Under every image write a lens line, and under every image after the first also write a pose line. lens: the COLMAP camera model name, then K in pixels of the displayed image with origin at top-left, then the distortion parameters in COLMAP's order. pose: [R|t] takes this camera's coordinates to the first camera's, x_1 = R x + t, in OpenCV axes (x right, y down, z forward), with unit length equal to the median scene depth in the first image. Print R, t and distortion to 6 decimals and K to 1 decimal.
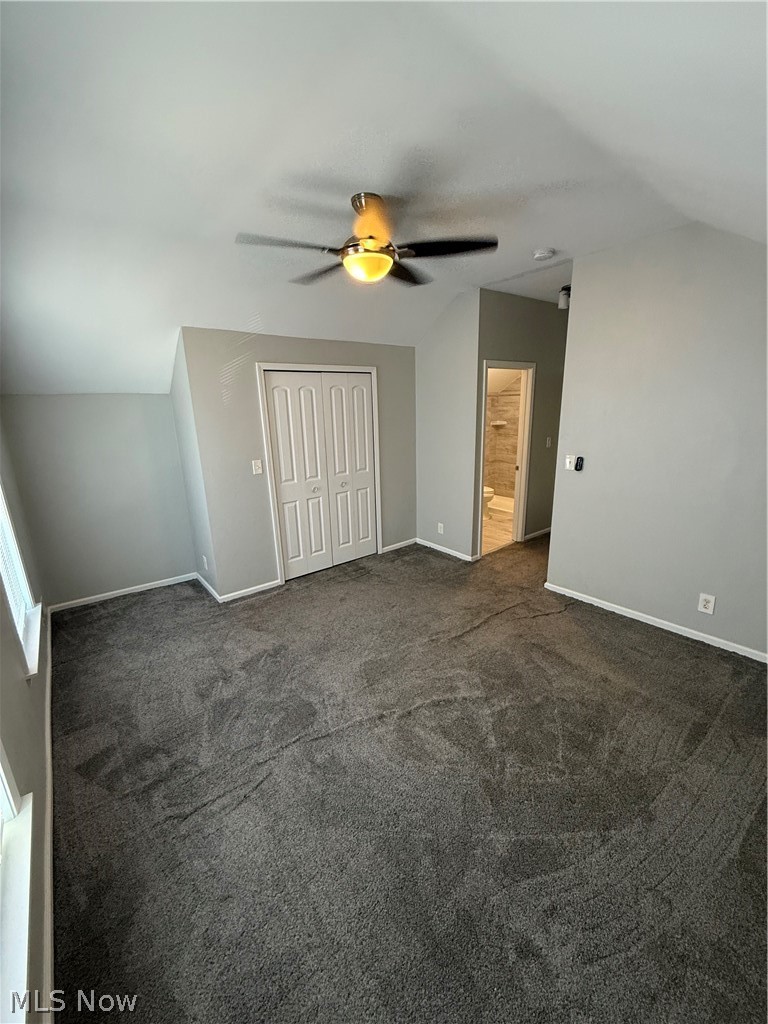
lens RADIAL K [[409.2, 0, 382.3], [0, 409.2, 514.3], [0, 0, 1]] dist [0.002397, 0.000155]
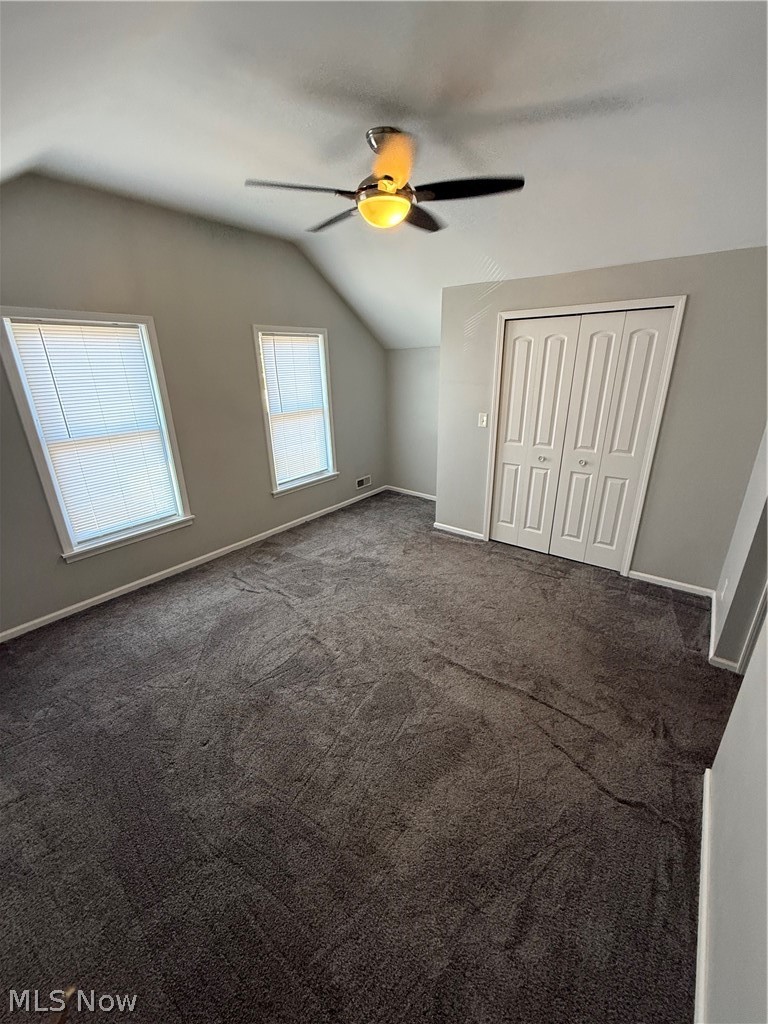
lens RADIAL K [[409.2, 0, 381.6], [0, 409.2, 511.6], [0, 0, 1]] dist [0.002397, 0.000155]
pose [[0.235582, 0.358379, -0.903364, 0.644796], [-0.243084, 0.921708, 0.302264, -0.153275], [0.940963, 0.148385, 0.304254, 0.484848]]
